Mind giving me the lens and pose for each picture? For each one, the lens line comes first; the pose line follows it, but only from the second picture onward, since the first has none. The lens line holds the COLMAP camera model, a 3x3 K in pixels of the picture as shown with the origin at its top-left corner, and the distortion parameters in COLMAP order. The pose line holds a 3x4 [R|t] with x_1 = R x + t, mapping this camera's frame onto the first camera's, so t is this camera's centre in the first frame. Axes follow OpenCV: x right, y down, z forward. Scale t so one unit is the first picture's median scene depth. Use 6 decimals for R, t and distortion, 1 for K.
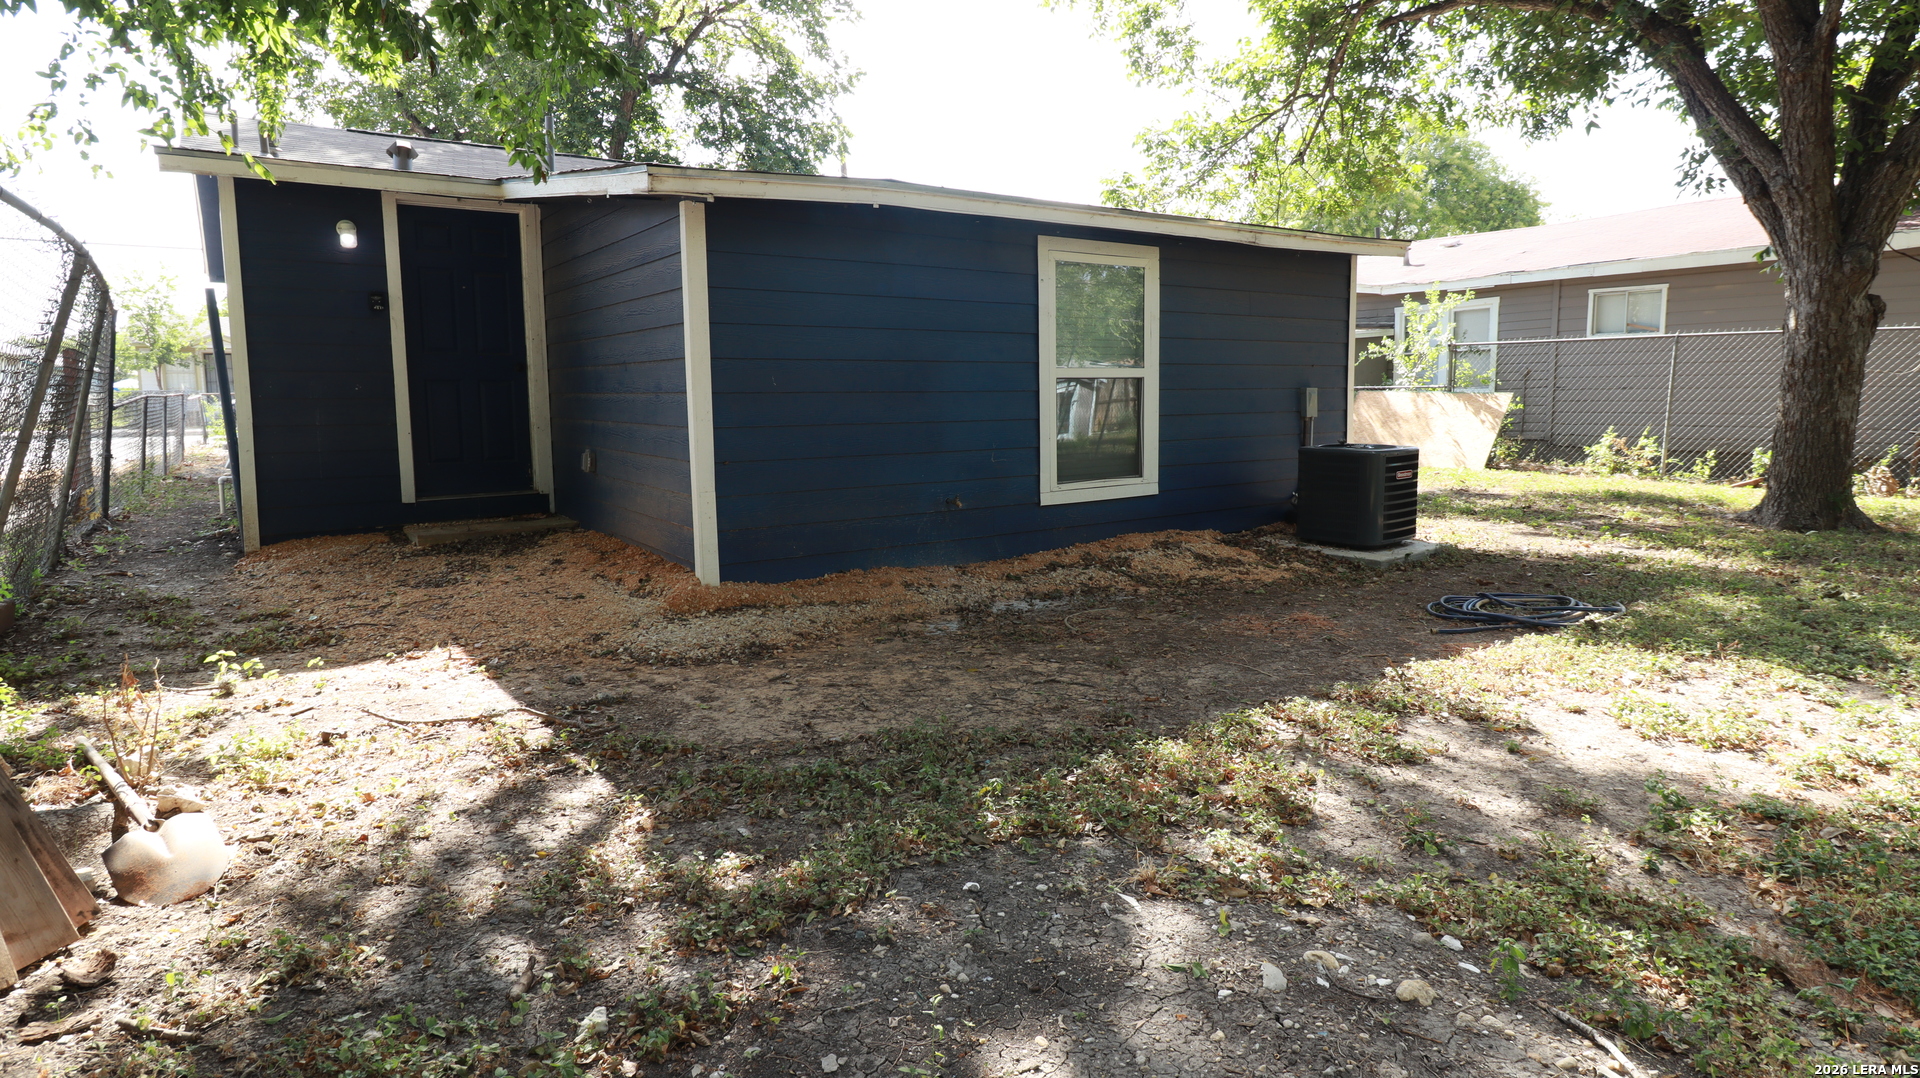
lens RADIAL K [[1029.3, 0, 963.6], [0, 1029.3, 537.1], [0, 0, 1]] dist [-0.001537, -0.000175]
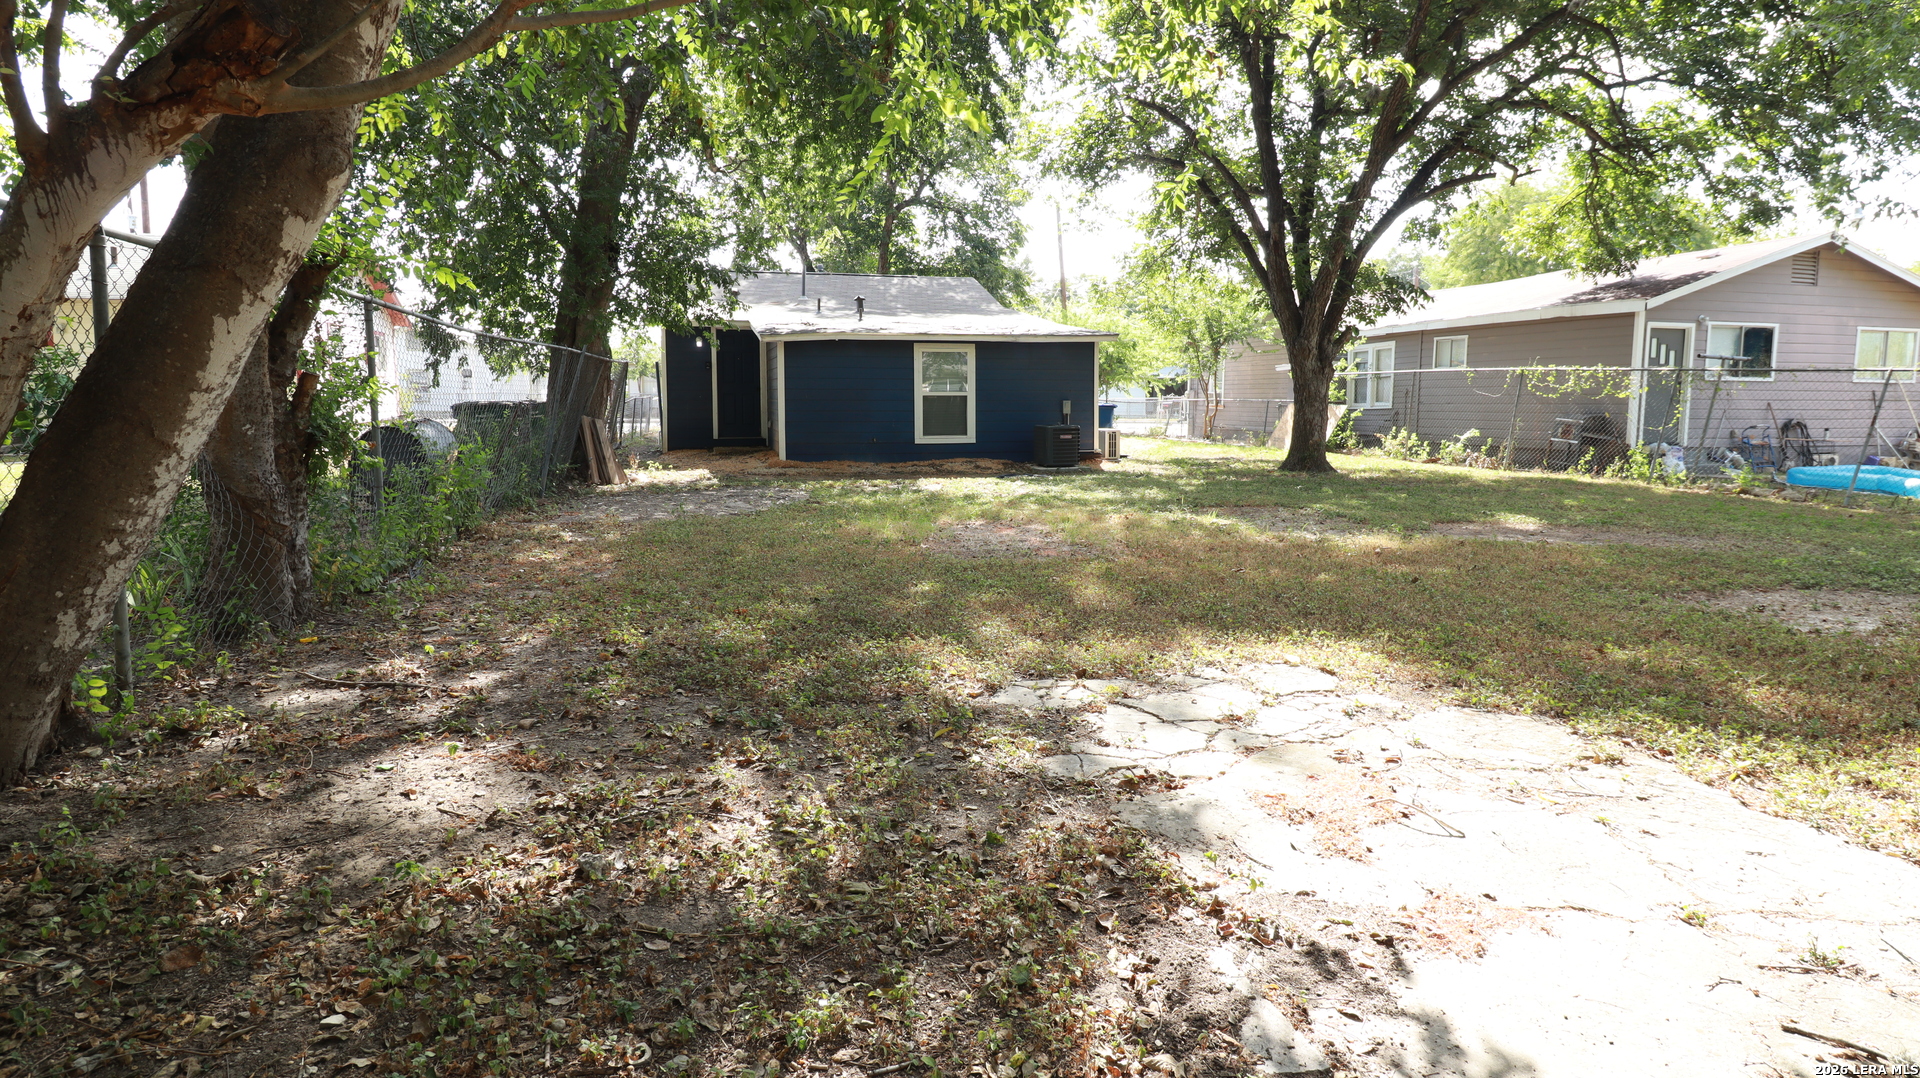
lens RADIAL K [[1029.3, 0, 959.6], [0, 1029.3, 535.4], [0, 0, 1]] dist [-0.001537, -0.000175]
pose [[0.936392, 0.058092, -0.346114, 0.367911], [-0.061071, 0.998131, 0.002302, 0.063622], [0.345601, 0.018982, 0.938190, -0.475862]]
